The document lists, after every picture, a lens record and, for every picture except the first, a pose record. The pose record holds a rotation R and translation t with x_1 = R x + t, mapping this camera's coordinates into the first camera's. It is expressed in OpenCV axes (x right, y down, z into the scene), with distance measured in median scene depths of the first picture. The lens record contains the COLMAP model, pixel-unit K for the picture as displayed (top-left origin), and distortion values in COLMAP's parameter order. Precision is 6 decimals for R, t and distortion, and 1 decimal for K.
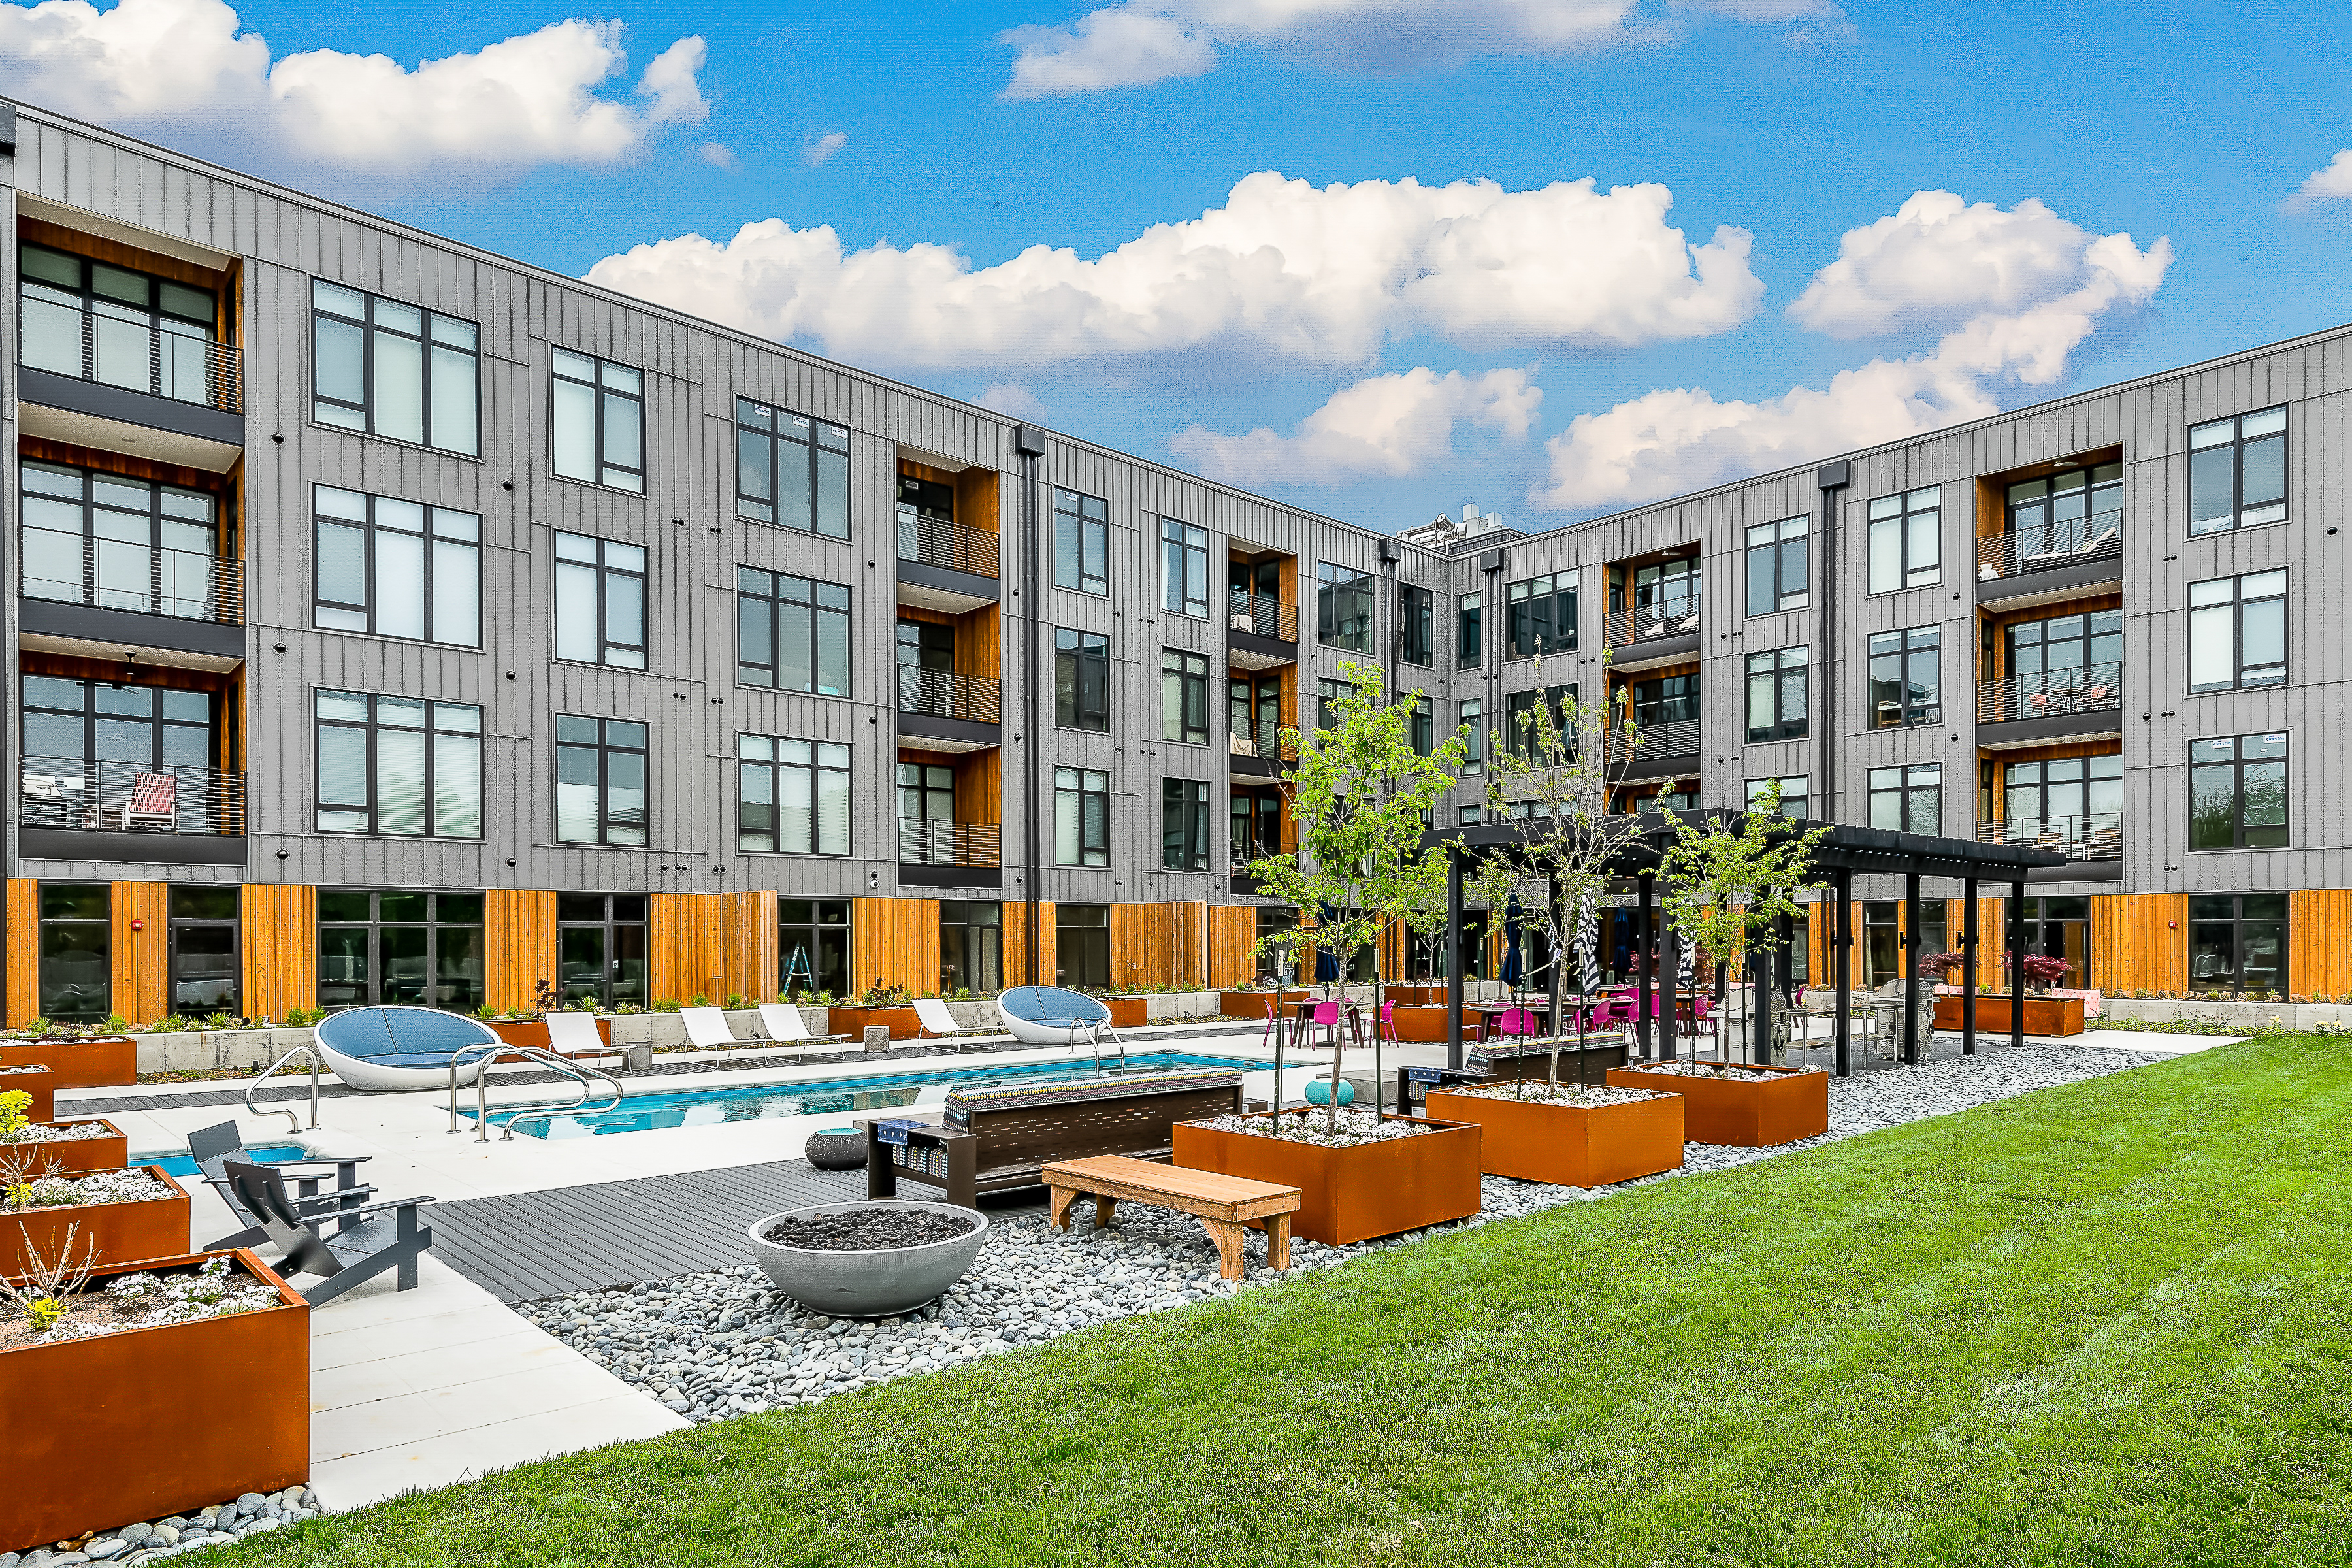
lens RADIAL K [[1327.4, 0, 1165.0], [0, 1327.4, 951.5], [0, 0, 1]] dist [-0.001235, -0.004203]
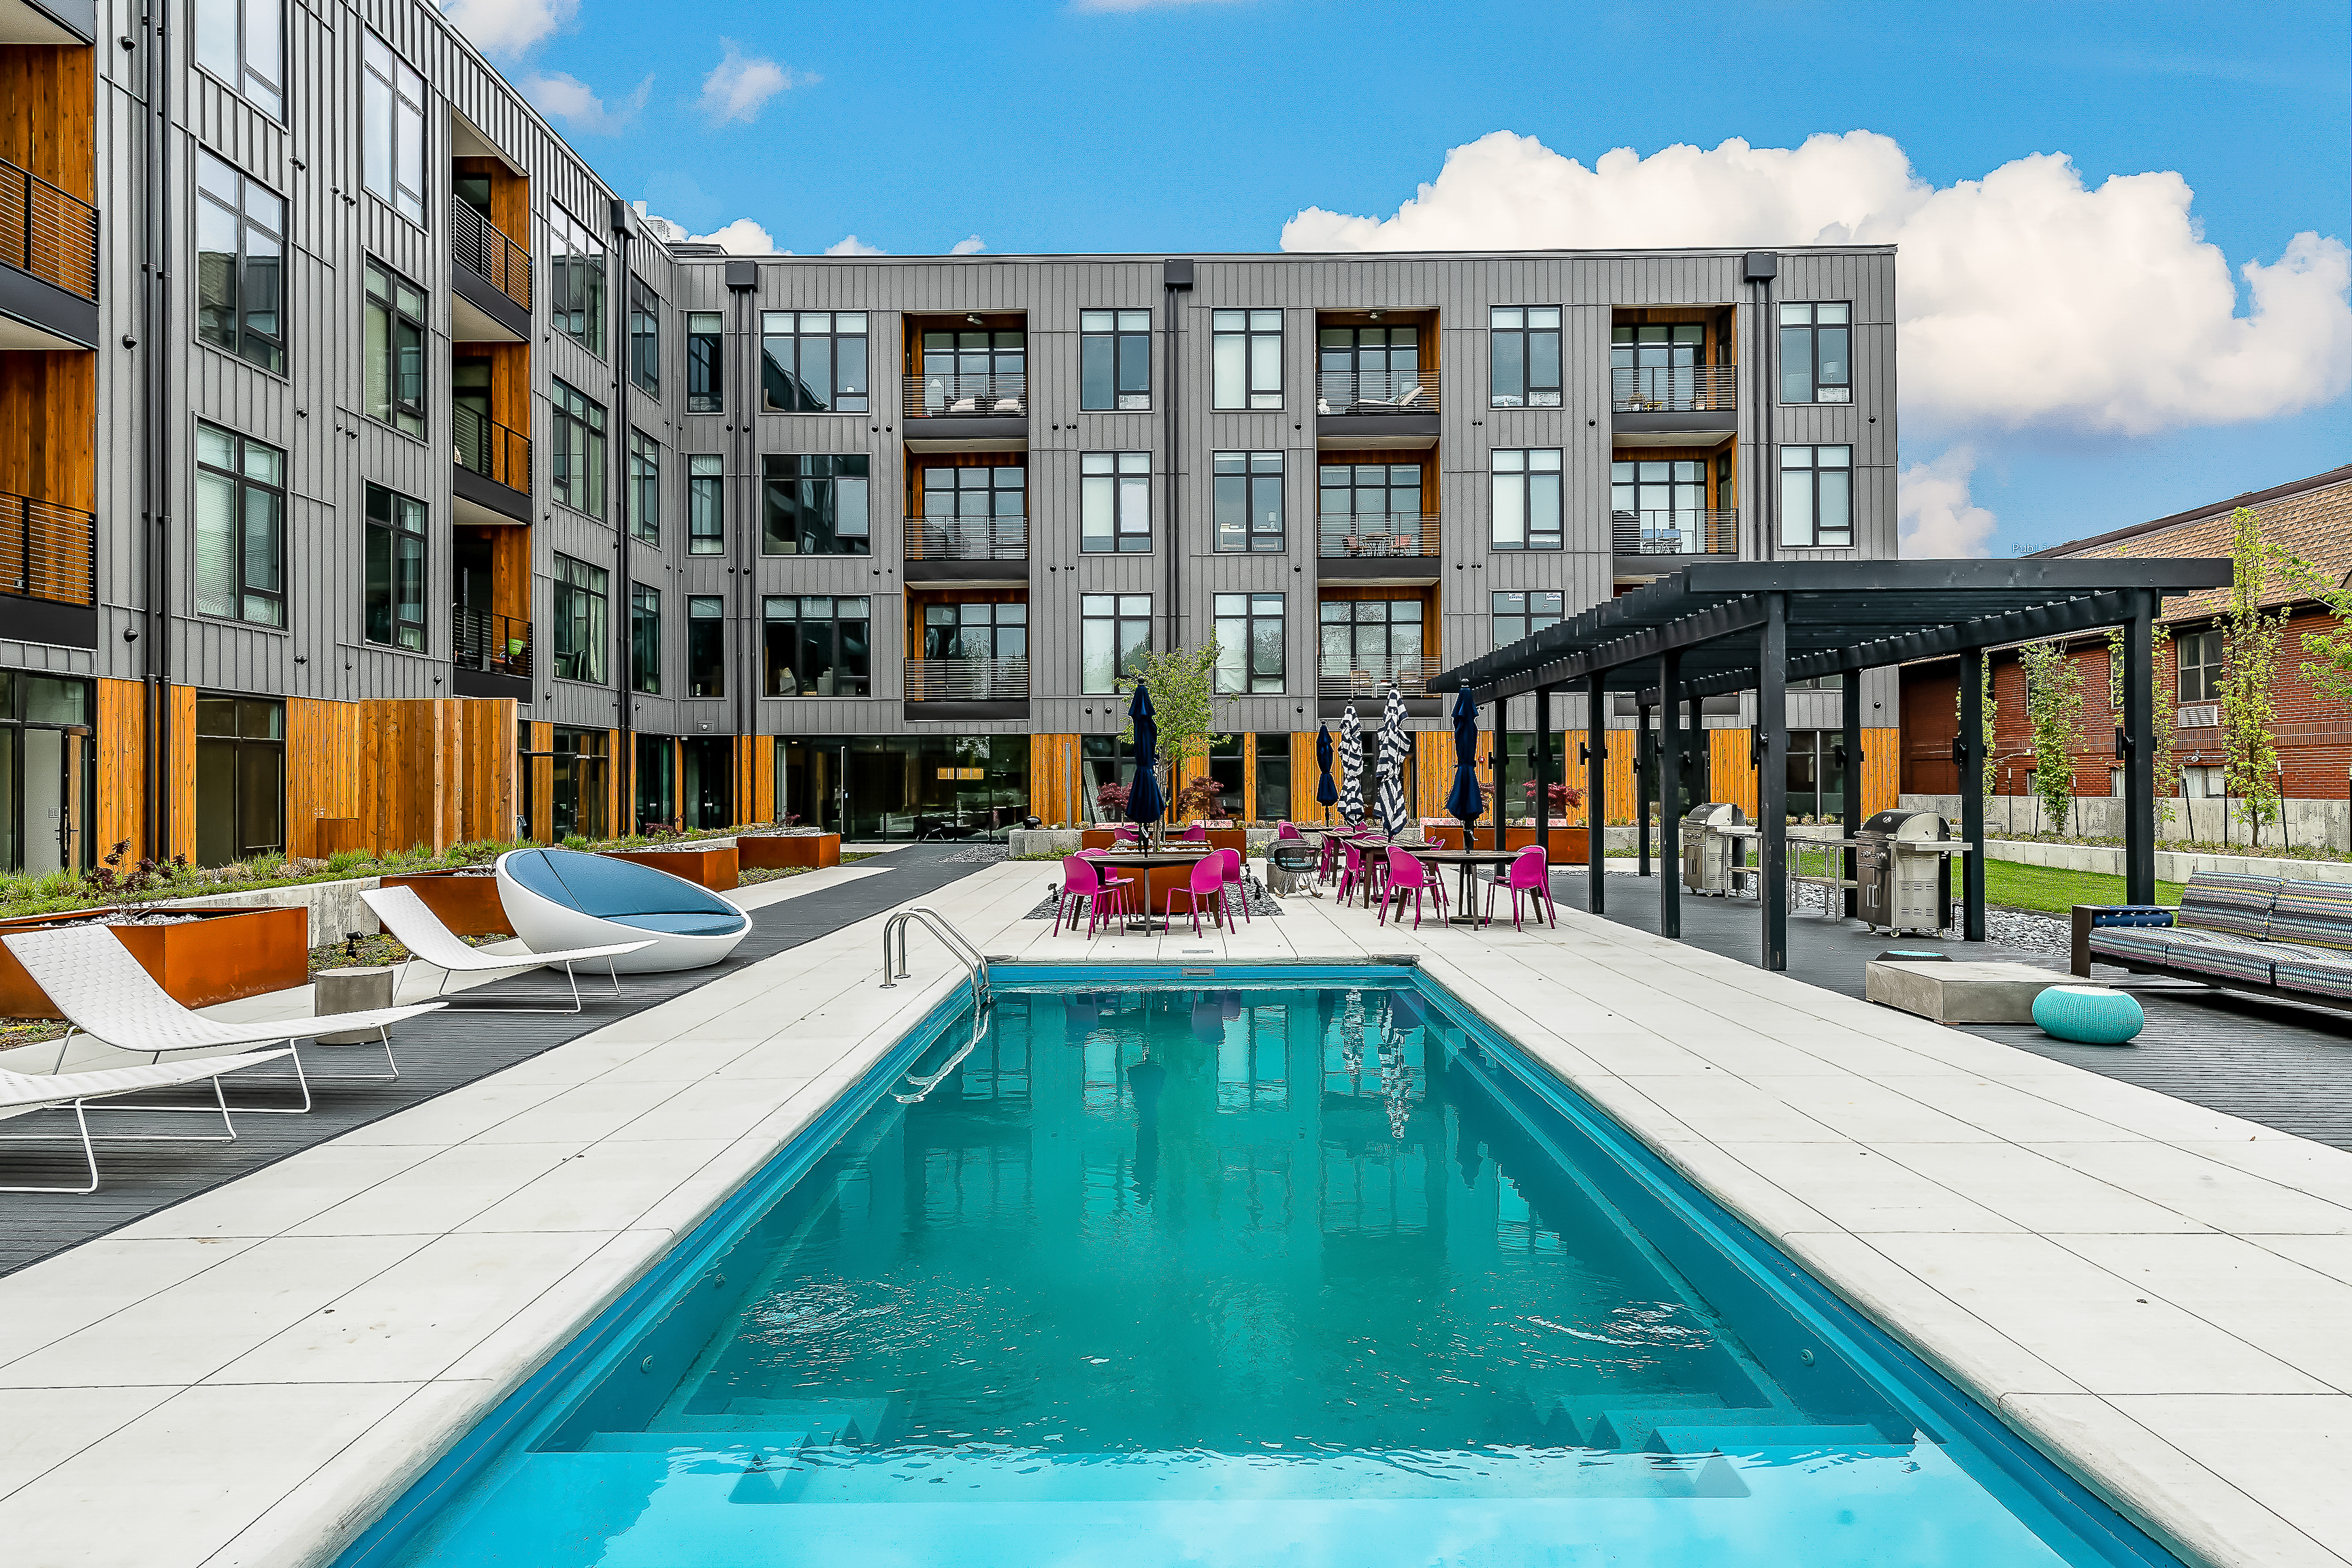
lens RADIAL K [[1387.1, 0, 1173.8], [0, 1387.1, 772.9], [0, 0, 1]] dist [0.018749, -0.007595]
pose [[0.674367, 0.007100, 0.738362, -0.251269], [0.008606, 0.999810, -0.017474, 0.008451], [-0.738346, 0.018138, 0.674178, 0.415999]]
